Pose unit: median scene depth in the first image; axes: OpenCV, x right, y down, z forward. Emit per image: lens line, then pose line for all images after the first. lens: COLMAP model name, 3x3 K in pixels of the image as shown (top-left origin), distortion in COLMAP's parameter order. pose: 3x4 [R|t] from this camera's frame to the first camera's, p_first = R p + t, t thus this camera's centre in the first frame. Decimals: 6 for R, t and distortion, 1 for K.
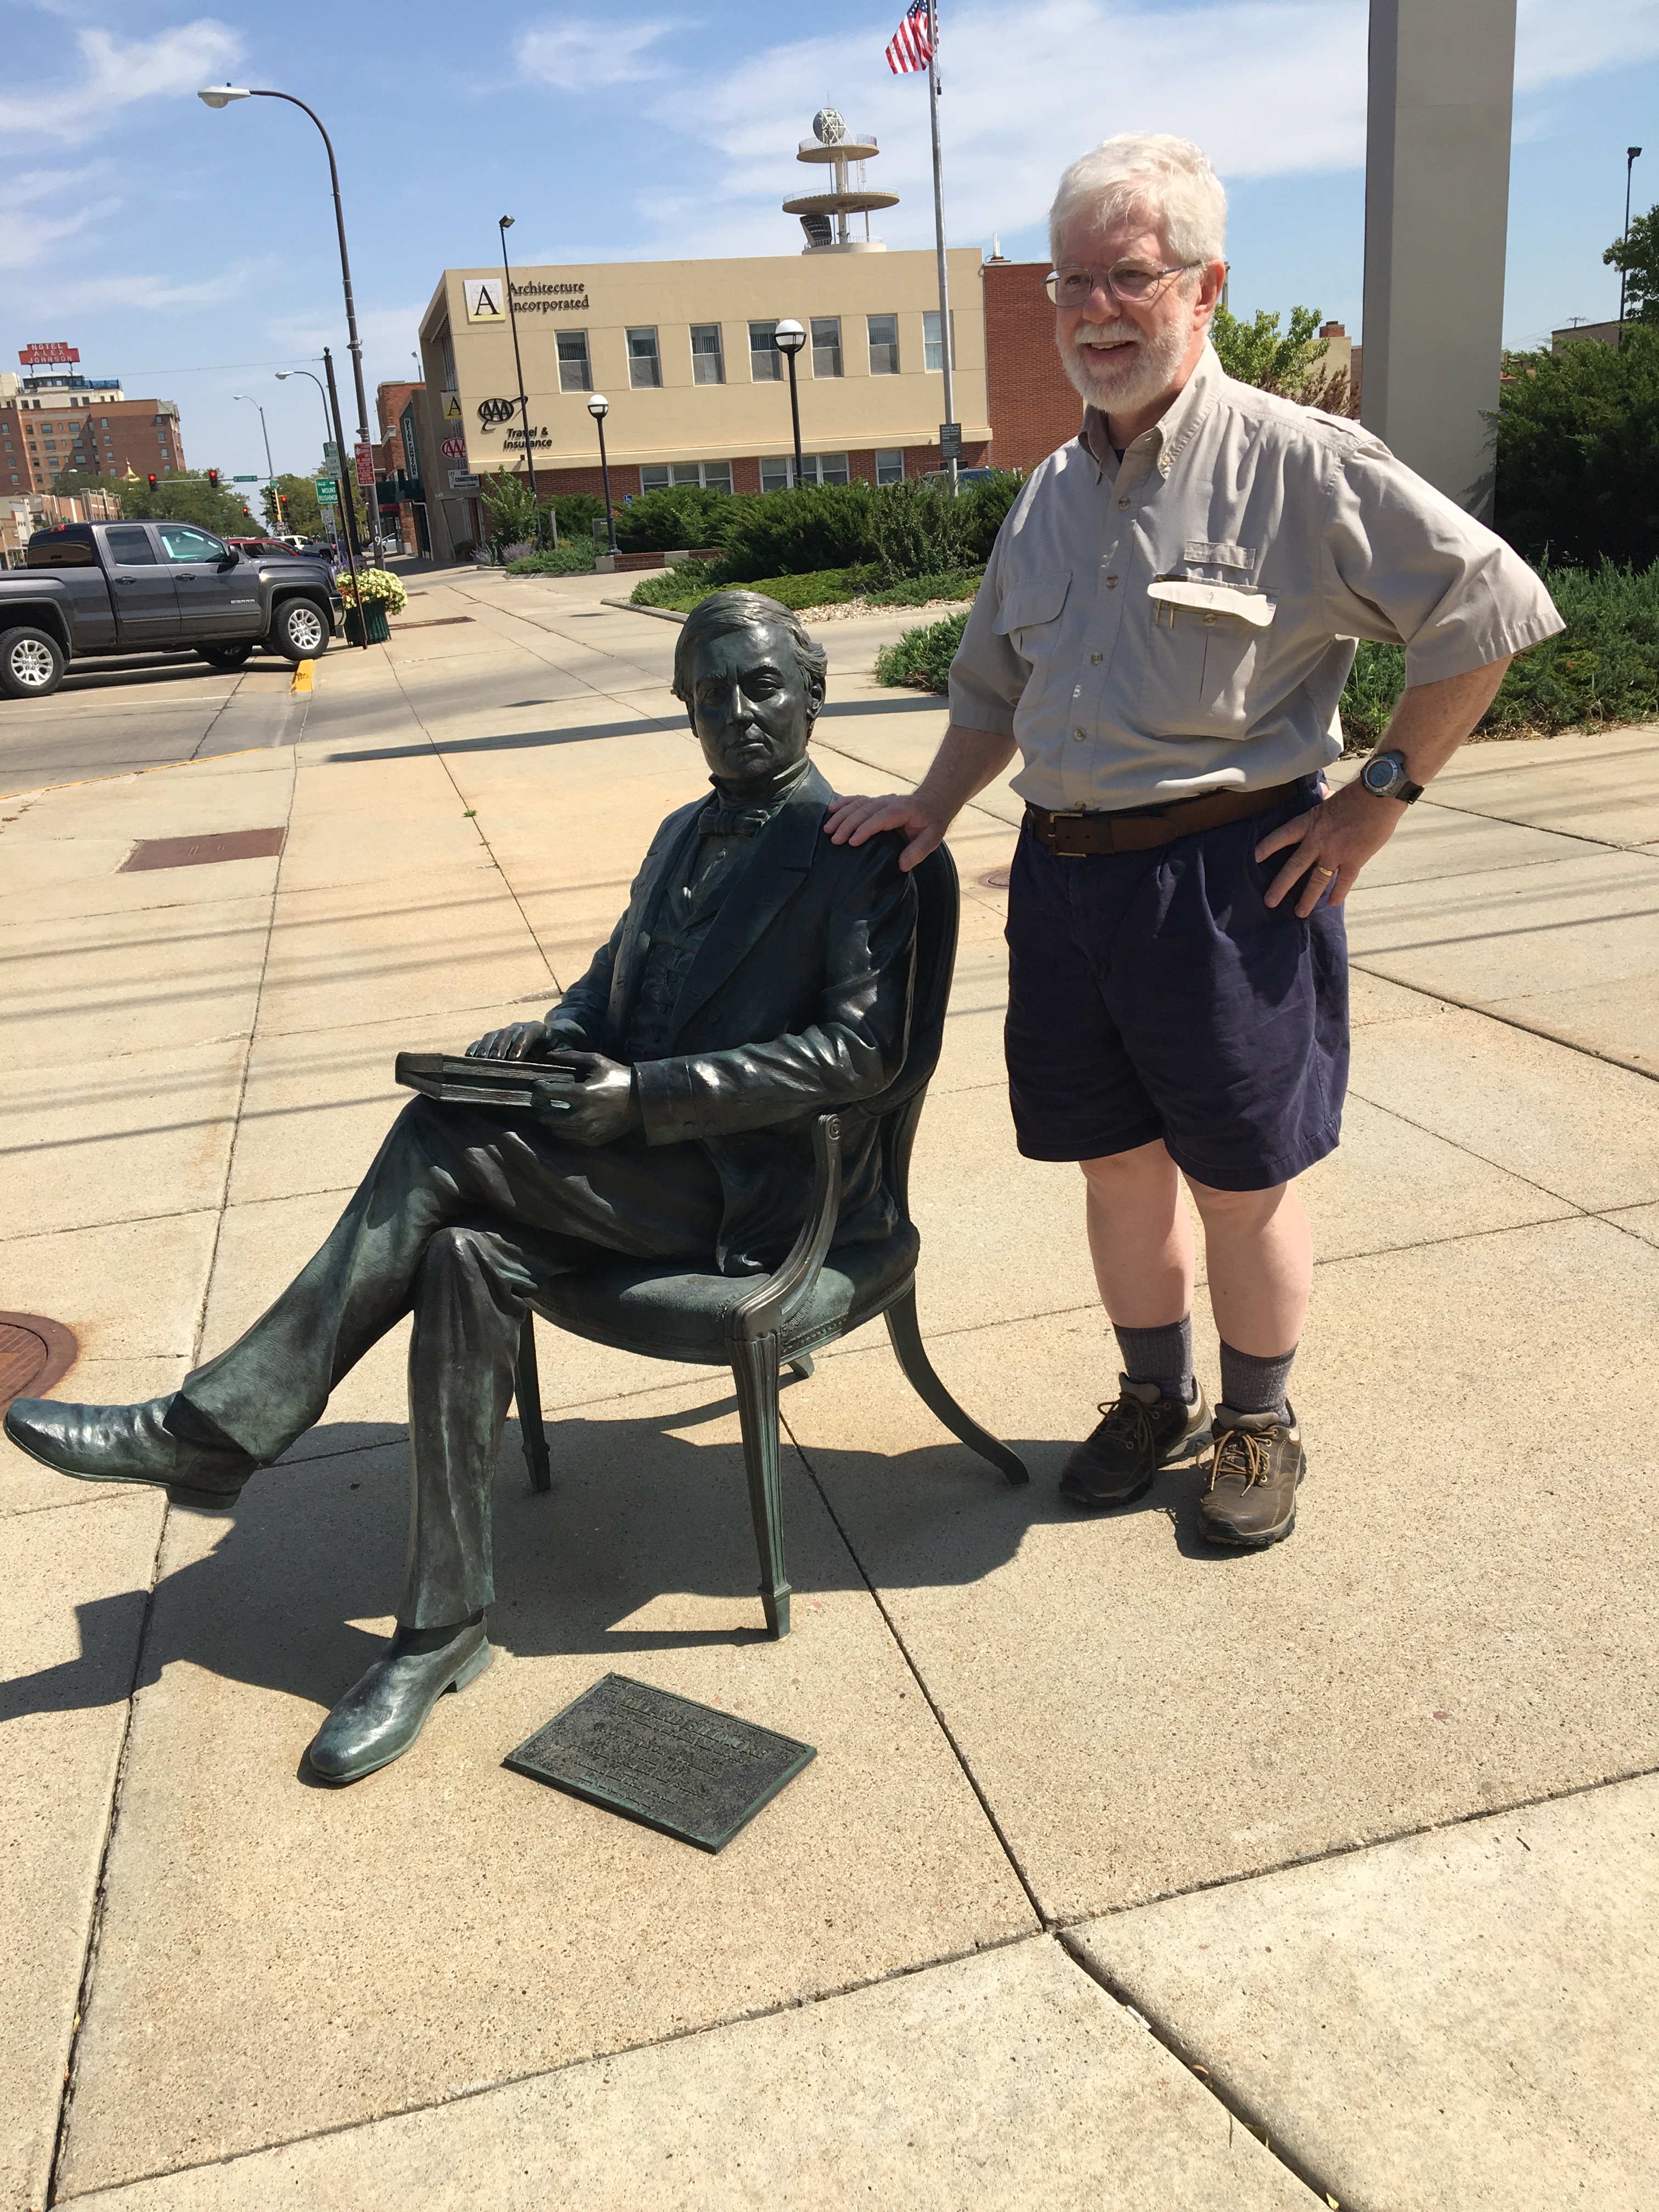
lens RADIAL K [[1868.3, 0, 829.5], [0, 1868.3, 1106.0], [0, 0, 1]] dist [0.142127, -0.230684]
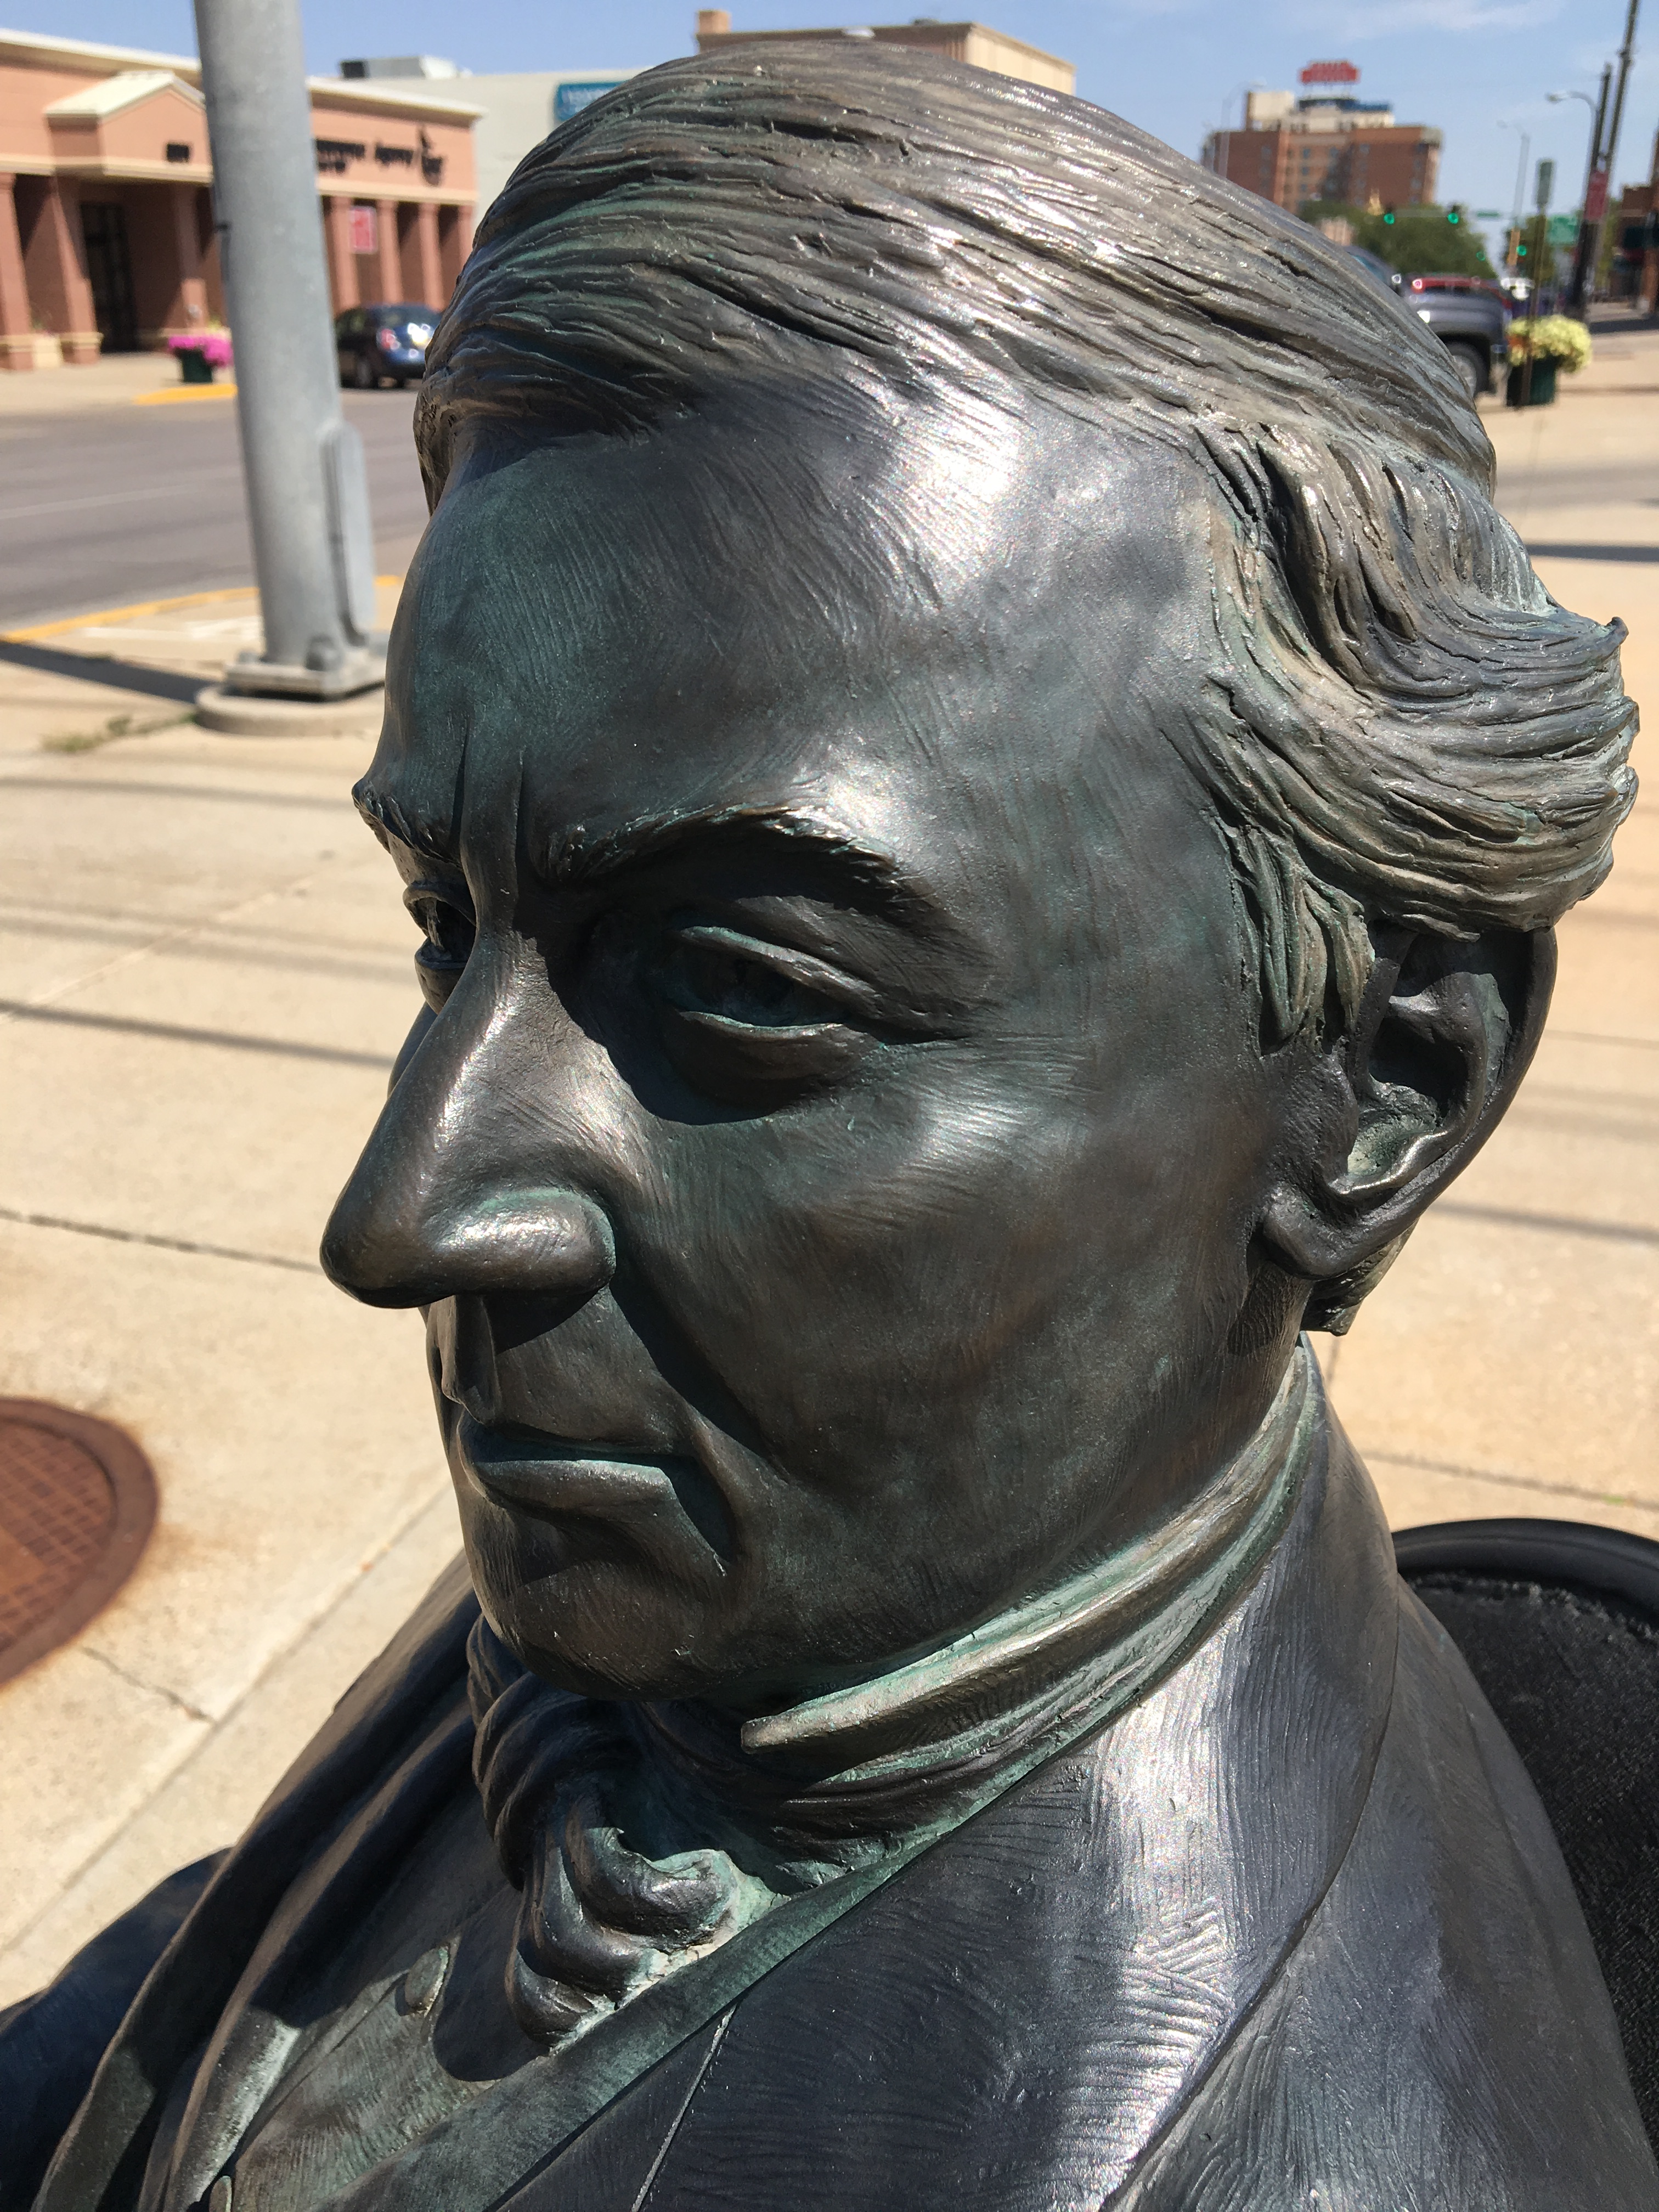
lens RADIAL K [[1868.3, 0, 829.5], [0, 1868.3, 1106.0], [0, 0, 1]] dist [0.142127, -0.230684]
pose [[0.827167, 0.285943, -0.483768, 0.019265], [-0.227509, 0.957557, 0.176984, -0.233631], [0.513844, -0.036334, 0.857114, 0.901967]]
